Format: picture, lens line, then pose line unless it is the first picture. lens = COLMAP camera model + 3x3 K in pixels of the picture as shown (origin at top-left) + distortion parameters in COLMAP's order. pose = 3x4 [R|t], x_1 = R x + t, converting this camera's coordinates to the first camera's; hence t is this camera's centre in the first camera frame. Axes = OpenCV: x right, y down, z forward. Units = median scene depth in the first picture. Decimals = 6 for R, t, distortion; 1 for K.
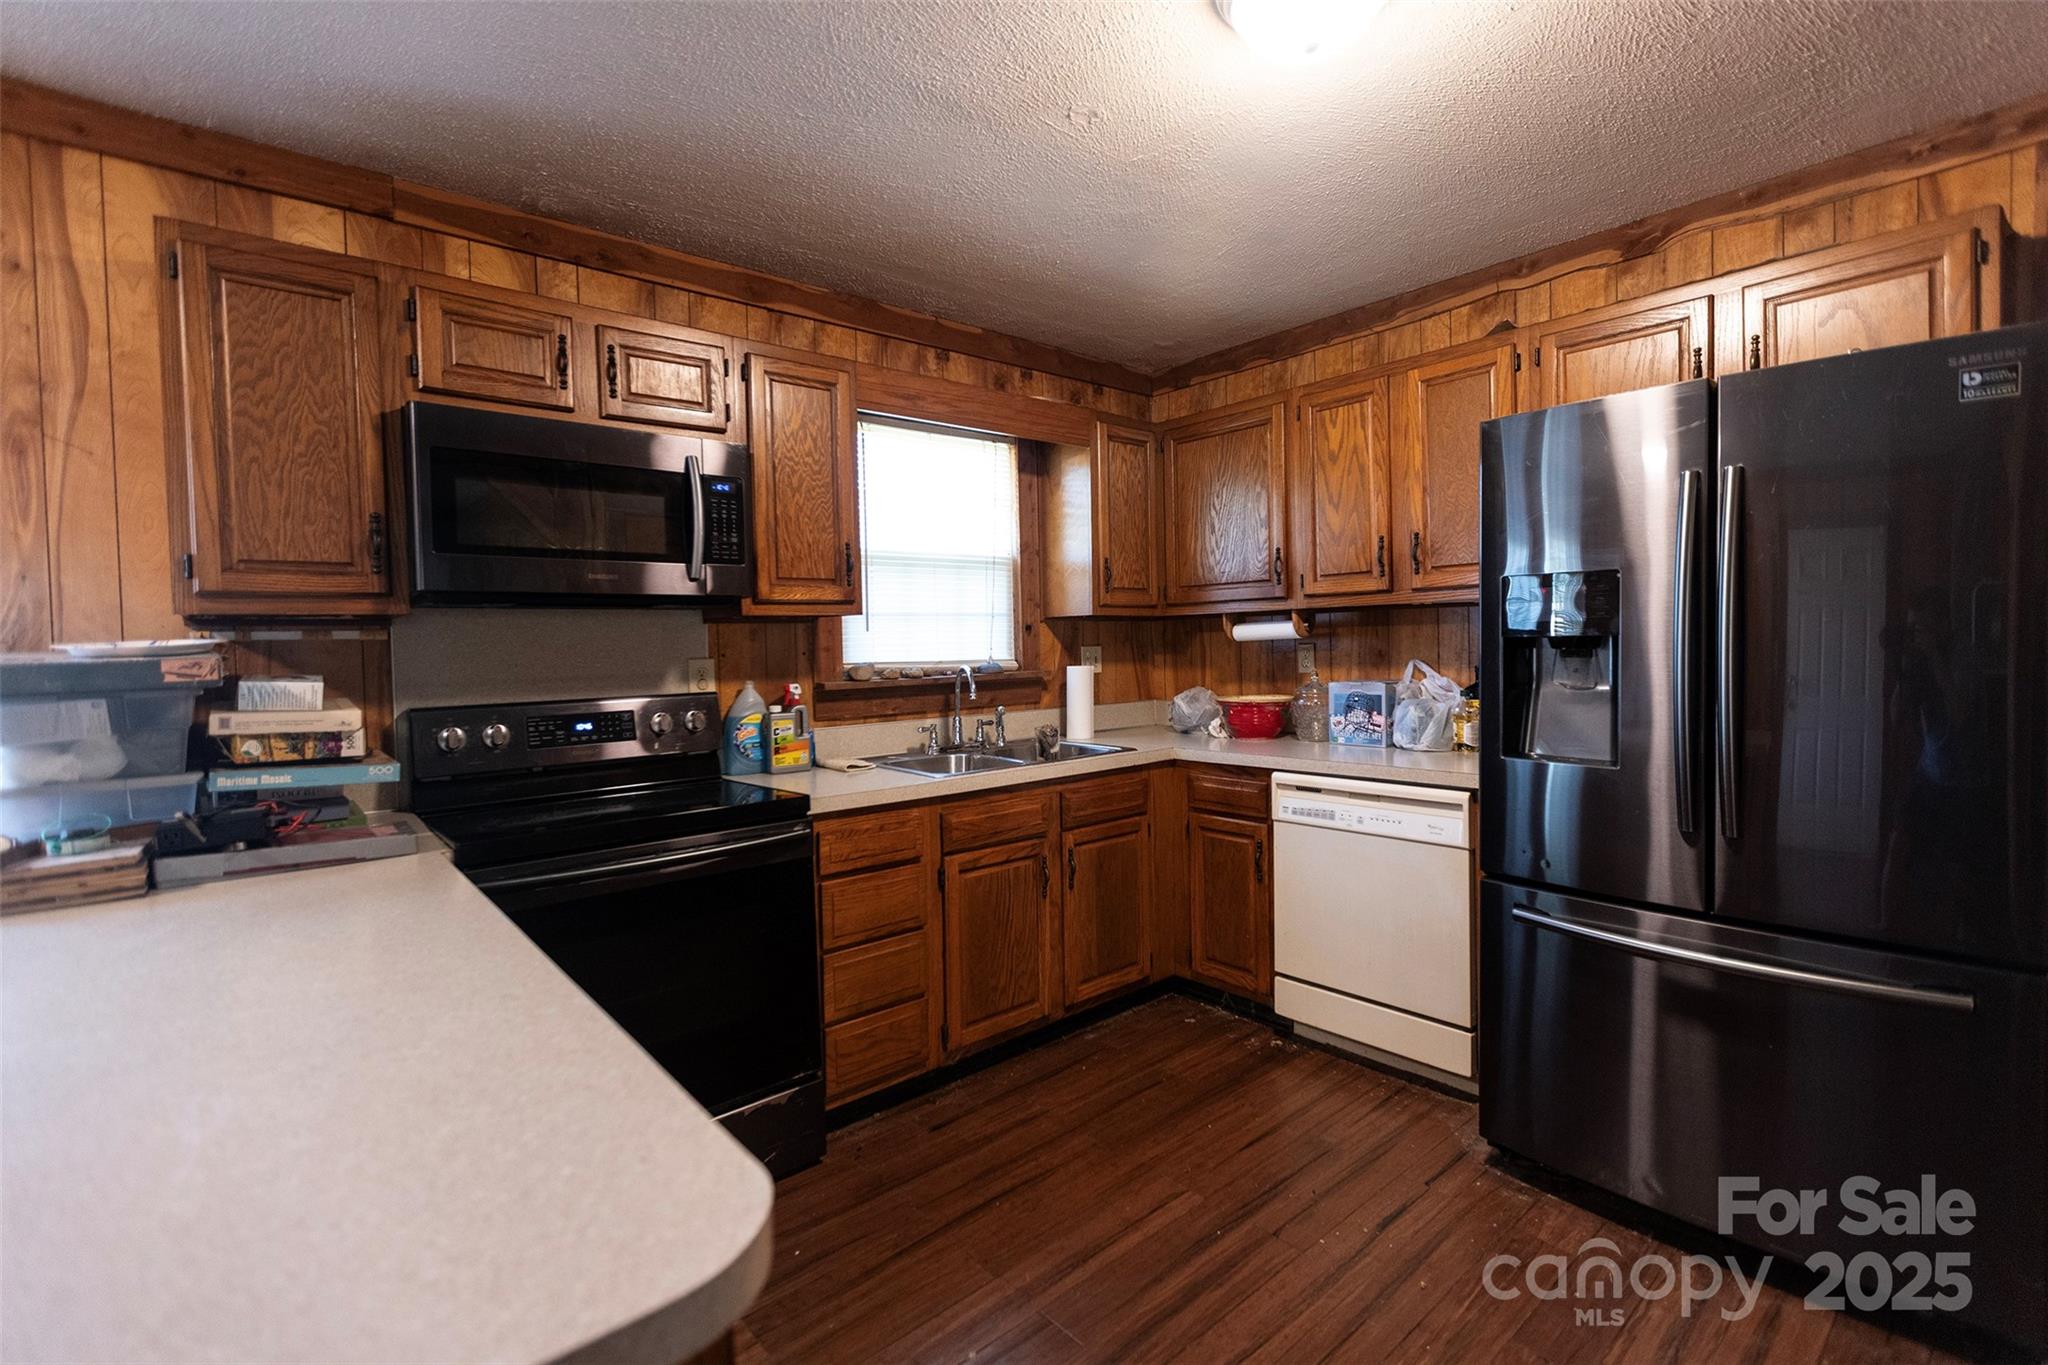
lens RADIAL K [[926.9, 0, 1020.5], [0, 926.9, 670.7], [0, 0, 1]] dist [0.003200, 0.000436]
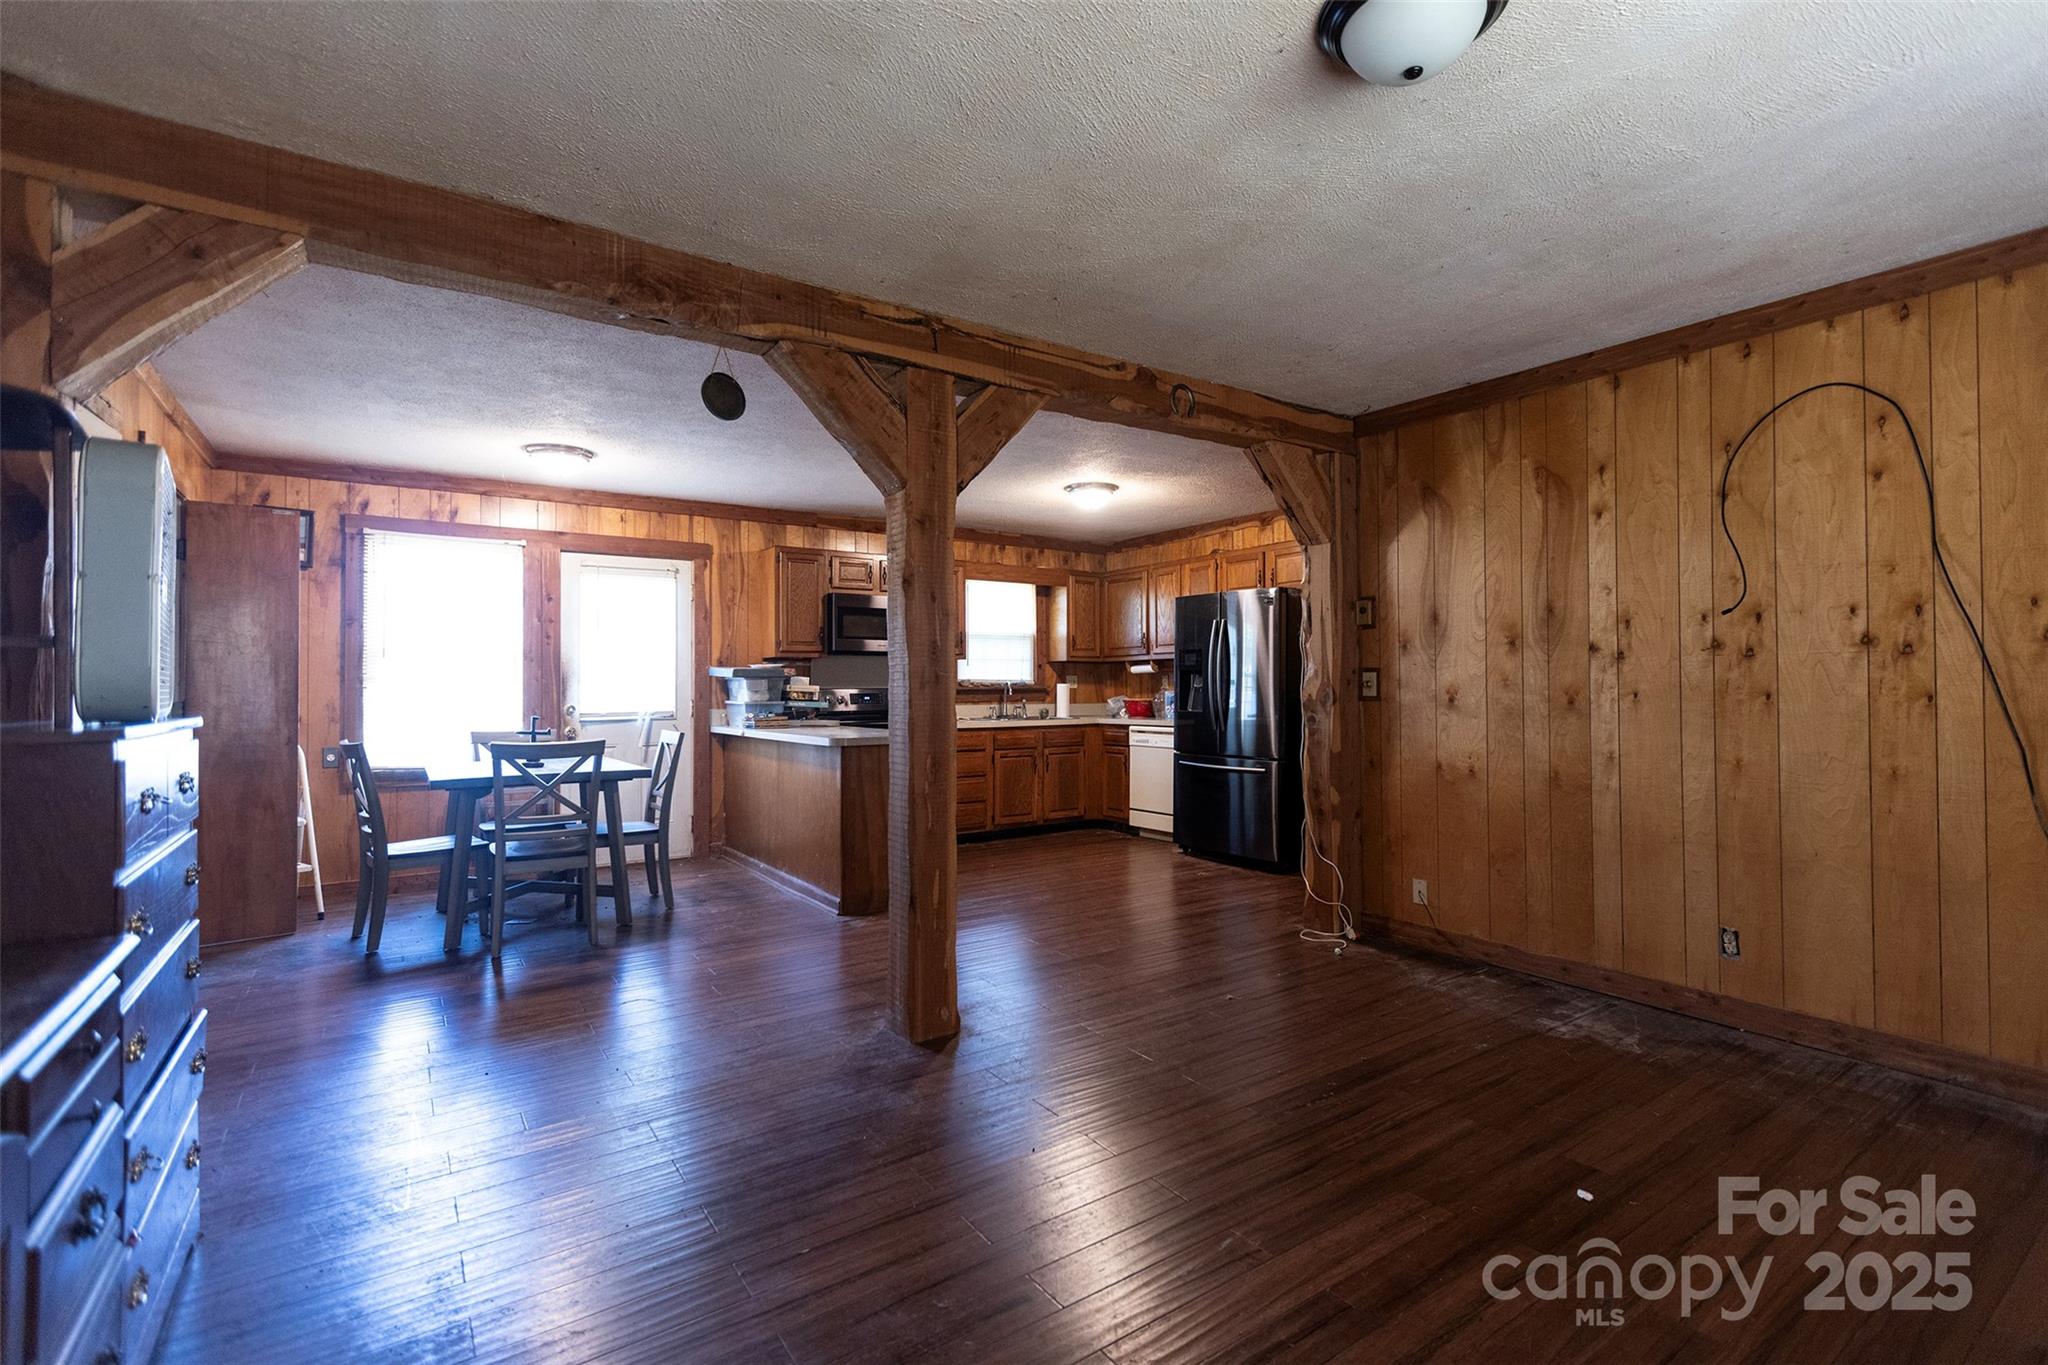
lens RADIAL K [[926.9, 0, 1022.6], [0, 926.9, 682.6], [0, 0, 1]] dist [0.003200, 0.000436]
pose [[0.994375, 0.015126, -0.104834, 0.216579], [-0.018701, 0.999273, -0.033208, 0.072560], [0.104255, 0.034981, 0.993935, -1.297735]]
